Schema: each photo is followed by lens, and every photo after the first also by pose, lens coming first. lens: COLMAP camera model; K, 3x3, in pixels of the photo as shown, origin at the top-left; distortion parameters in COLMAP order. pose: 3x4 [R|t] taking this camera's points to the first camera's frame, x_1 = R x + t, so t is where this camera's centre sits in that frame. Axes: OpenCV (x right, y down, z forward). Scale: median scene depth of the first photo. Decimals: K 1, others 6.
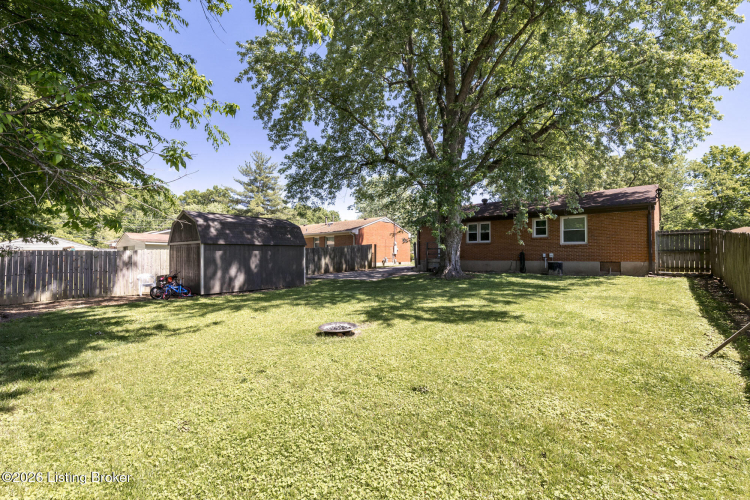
lens RADIAL K [[343.1, 0, 375.9], [0, 343.1, 249.5], [0, 0, 1]] dist [0.009825, -0.003174]
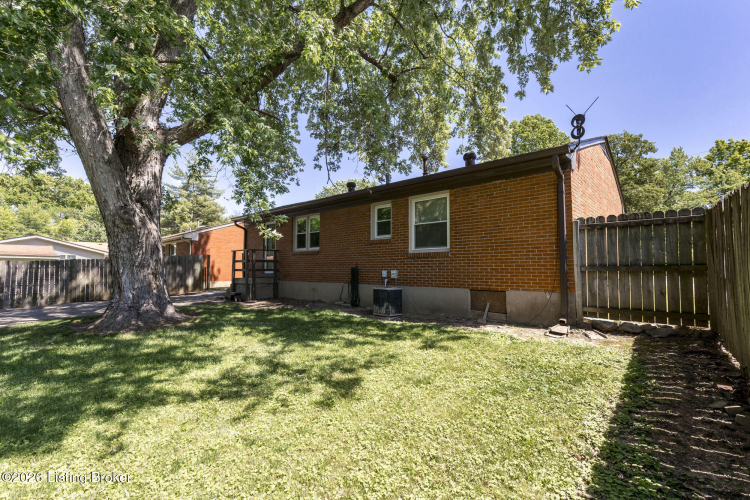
lens RADIAL K [[343.1, 0, 377.1], [0, 343.1, 250.2], [0, 0, 1]] dist [0.009825, -0.003174]
pose [[0.999924, 0.000755, -0.012300, 0.513483], [-0.001205, 0.999328, -0.036641, -0.000047], [0.012264, 0.036653, 0.999253, 0.519059]]
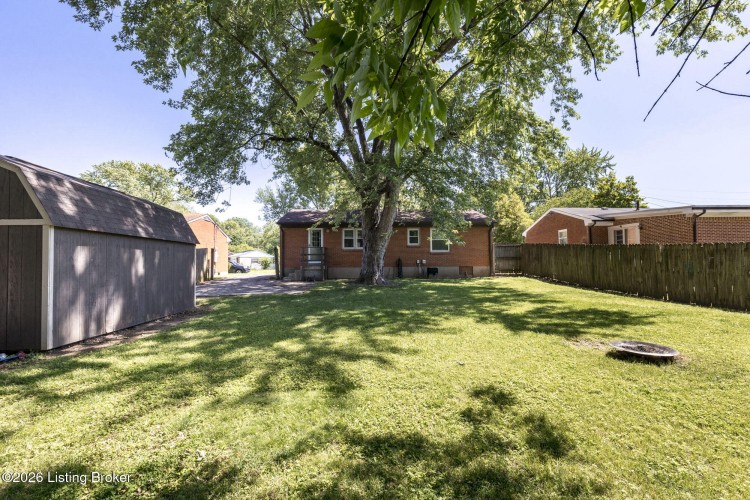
lens RADIAL K [[343.1, 0, 374.8], [0, 343.1, 251.7], [0, 0, 1]] dist [0.009825, -0.003174]
pose [[0.700723, 0.023800, 0.713036, -0.423650], [-0.003669, 0.999550, -0.029758, 0.018997], [-0.713424, 0.018235, 0.700495, 0.342691]]
